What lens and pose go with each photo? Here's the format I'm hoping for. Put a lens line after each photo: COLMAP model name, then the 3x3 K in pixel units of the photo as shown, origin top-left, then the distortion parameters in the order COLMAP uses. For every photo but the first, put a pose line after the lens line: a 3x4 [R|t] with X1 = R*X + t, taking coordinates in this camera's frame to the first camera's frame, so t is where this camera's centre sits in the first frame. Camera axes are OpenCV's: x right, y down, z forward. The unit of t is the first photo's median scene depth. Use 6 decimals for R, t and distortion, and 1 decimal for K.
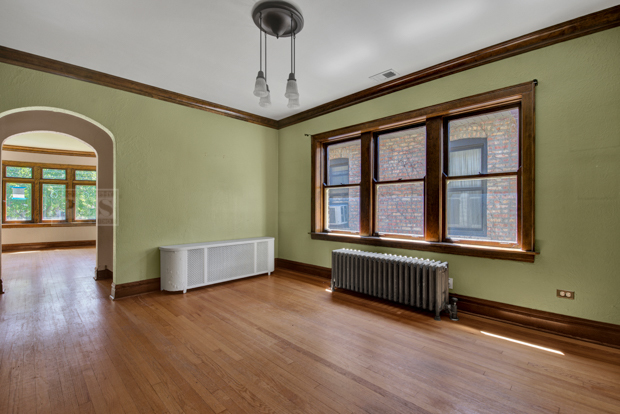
lens RADIAL K [[271.7, 0, 310.7], [0, 271.7, 209.6], [0, 0, 1]] dist [-0.028049, 0.000235]
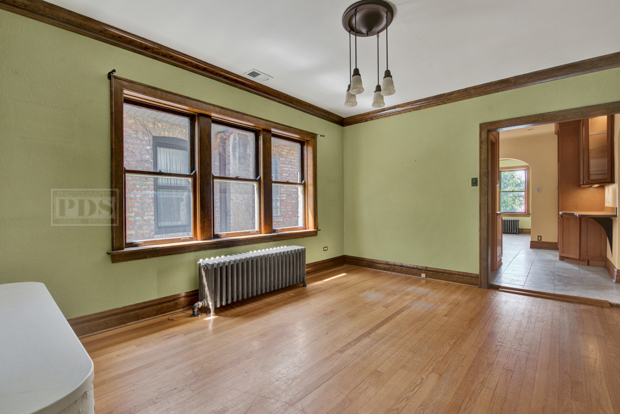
lens RADIAL K [[278.8, 0, 309.0], [0, 278.8, 206.6], [0, 0, 1]] dist [0.000724, -0.013326]
pose [[-0.026756, -0.007945, 0.999610, -0.812824], [0.011516, 0.999900, 0.008255, -0.009391], [-0.999576, 0.011733, -0.026662, 0.872243]]
